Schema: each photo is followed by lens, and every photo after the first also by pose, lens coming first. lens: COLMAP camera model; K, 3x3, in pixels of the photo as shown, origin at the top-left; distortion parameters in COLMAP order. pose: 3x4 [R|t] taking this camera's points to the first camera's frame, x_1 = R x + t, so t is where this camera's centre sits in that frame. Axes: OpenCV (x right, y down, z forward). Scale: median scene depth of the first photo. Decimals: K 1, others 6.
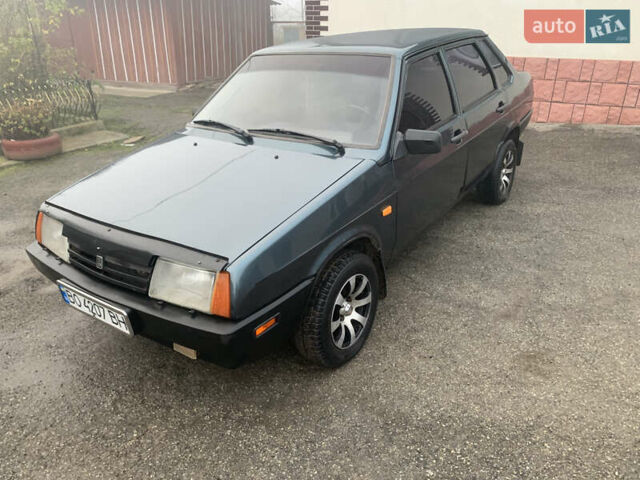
lens RADIAL K [[490.1, 0, 319.3], [0, 490.1, 241.5], [0, 0, 1]] dist [0.022410, -0.014817]
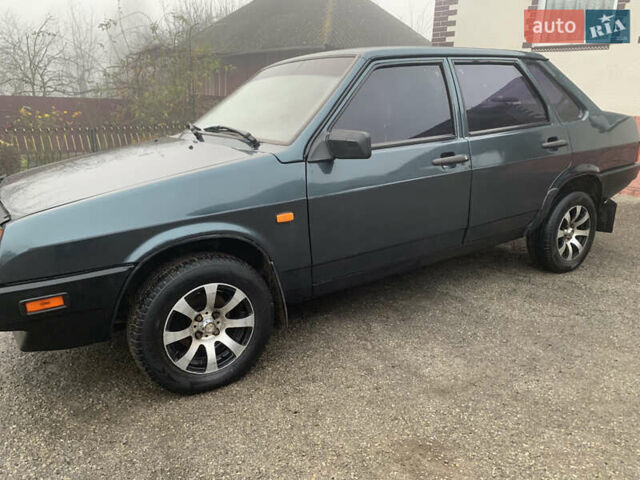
lens RADIAL K [[490.1, 0, 321.7], [0, 490.1, 239.8], [0, 0, 1]] dist [0.022410, -0.014817]
pose [[0.928045, 0.132018, -0.348286, 0.480987], [-0.184768, 0.975089, -0.122725, 0.062602], [0.323408, 0.178247, 0.929320, 0.263739]]
